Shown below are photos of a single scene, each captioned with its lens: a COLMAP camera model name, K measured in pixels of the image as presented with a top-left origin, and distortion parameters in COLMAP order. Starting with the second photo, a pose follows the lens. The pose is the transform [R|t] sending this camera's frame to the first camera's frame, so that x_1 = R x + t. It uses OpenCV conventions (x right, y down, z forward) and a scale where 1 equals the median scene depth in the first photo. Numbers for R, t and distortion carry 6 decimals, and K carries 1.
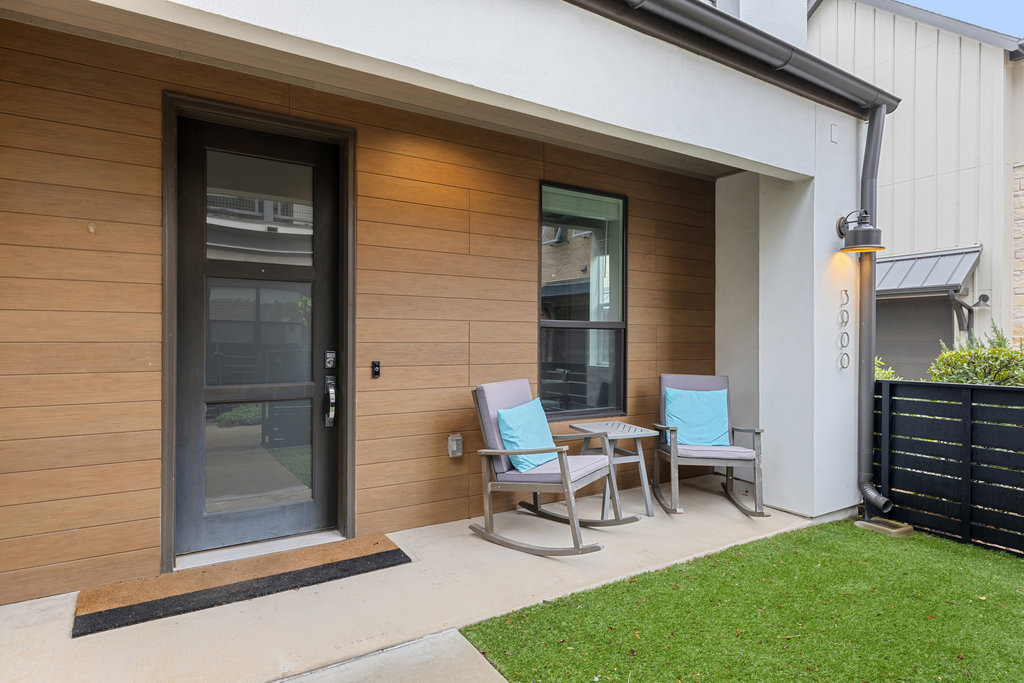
lens RADIAL K [[568.5, 0, 514.4], [0, 568.5, 341.8], [0, 0, 1]] dist [0.007735, -0.001613]
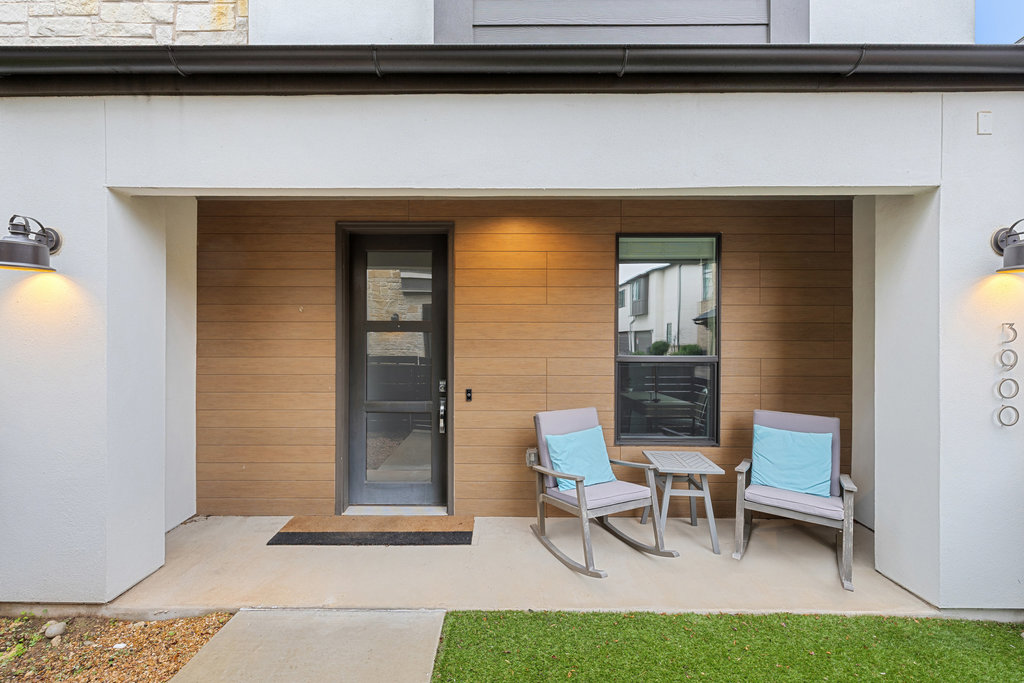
lens RADIAL K [[434.6, 0, 512.0], [0, 434.6, 342.6], [0, 0, 1]] dist [0.008841, -0.001531]
pose [[0.842824, 0.001554, -0.538187, 0.407231], [-0.001761, 0.999998, 0.000128, -0.077440], [0.538187, 0.000840, 0.842825, 0.178735]]
